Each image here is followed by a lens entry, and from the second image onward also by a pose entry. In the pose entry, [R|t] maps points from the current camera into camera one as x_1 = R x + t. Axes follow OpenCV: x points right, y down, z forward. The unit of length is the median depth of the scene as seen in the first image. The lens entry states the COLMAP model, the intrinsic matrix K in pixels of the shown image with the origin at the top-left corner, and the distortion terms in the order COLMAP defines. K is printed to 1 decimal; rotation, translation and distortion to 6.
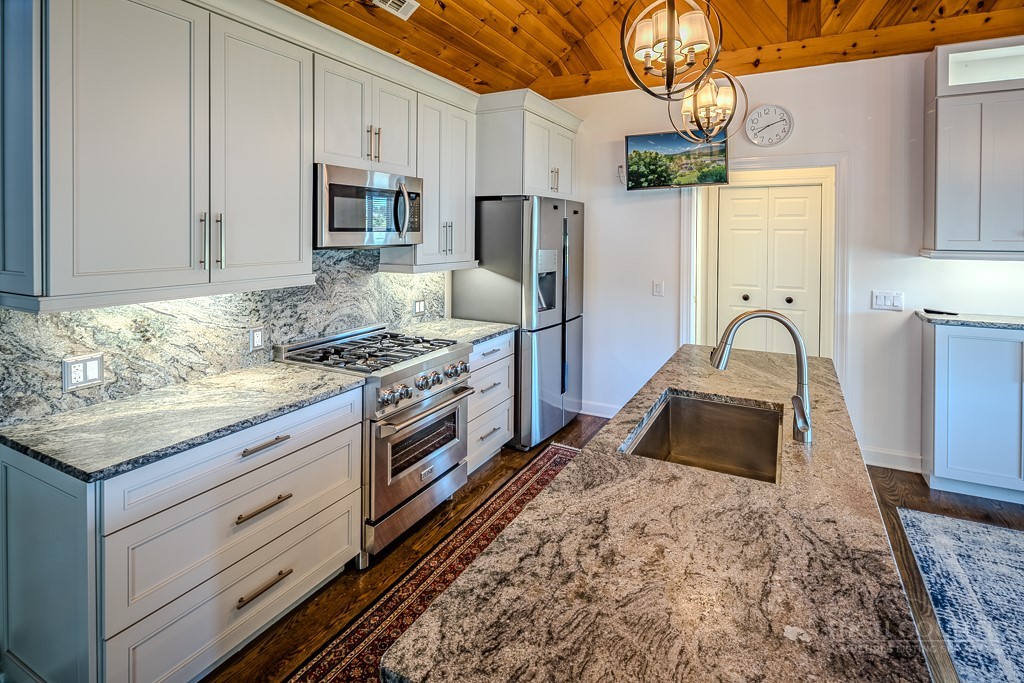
lens RADIAL K [[509.5, 0, 515.0], [0, 509.5, 235.8], [0, 0, 1]] dist [0.001004, -0.002736]
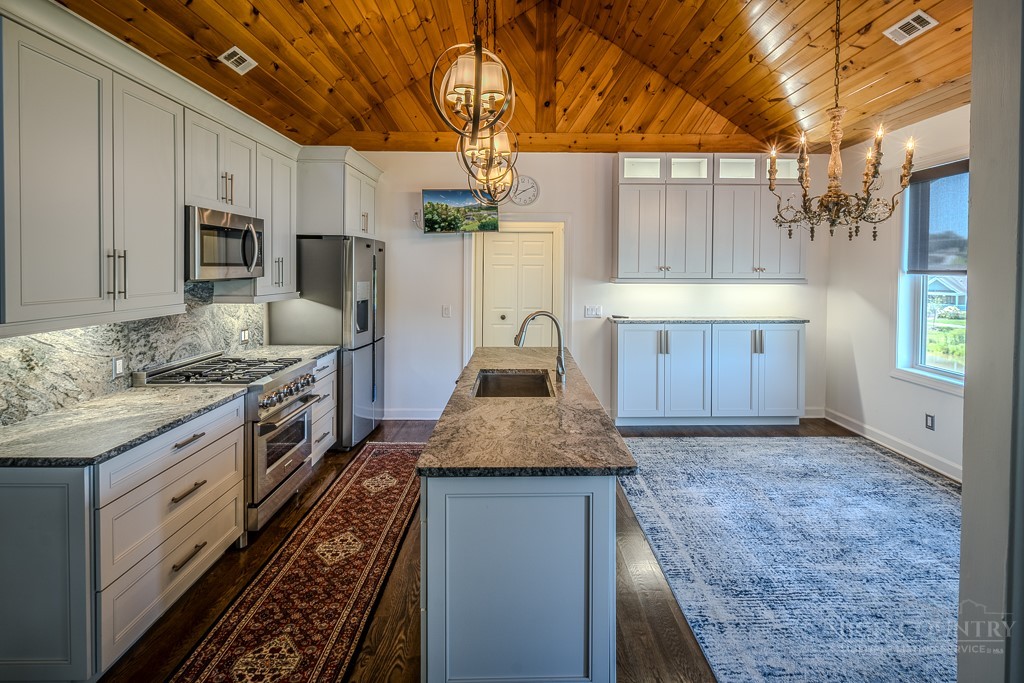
lens RADIAL K [[513.2, 0, 520.7], [0, 513.2, 273.5], [0, 0, 1]] dist [0.001471, -0.004574]
pose [[0.875887, -0.004623, 0.482495, -0.258901], [0.001702, 0.999977, 0.006491, 0.001603], [-0.482514, -0.004864, 0.875875, -0.312771]]
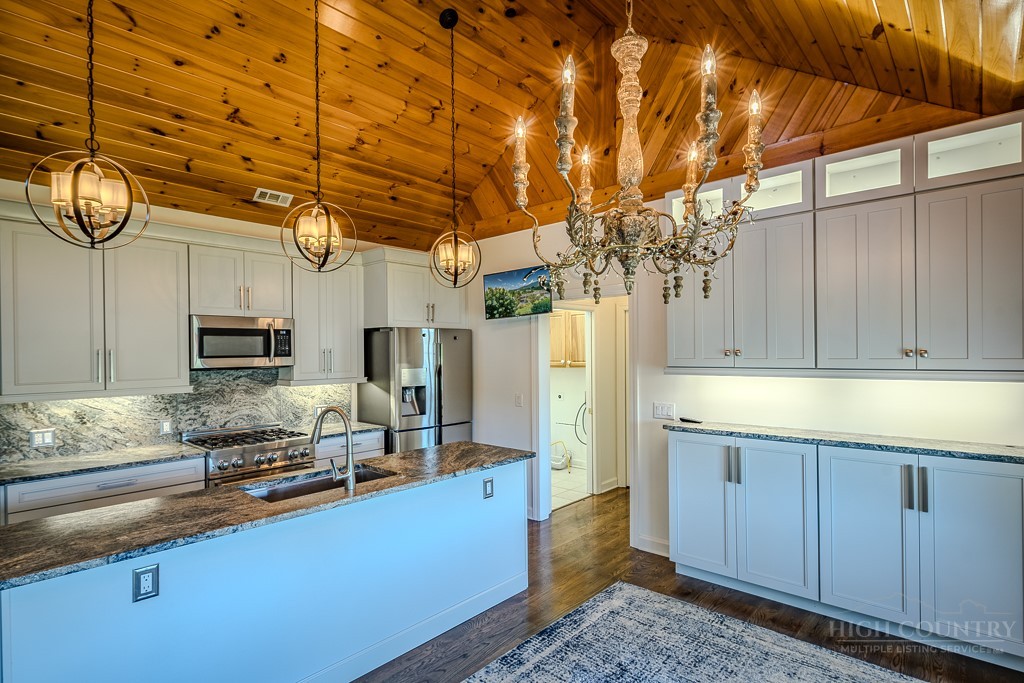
lens RADIAL K [[505.9, 0, 521.9], [0, 505.9, 351.7], [0, 0, 1]] dist [-0.002508, -0.001961]
pose [[0.970681, -0.015084, -0.239897, 0.854100], [0.013861, 0.999881, -0.006782, -0.004773], [0.239971, 0.003258, 0.970775, -0.231468]]
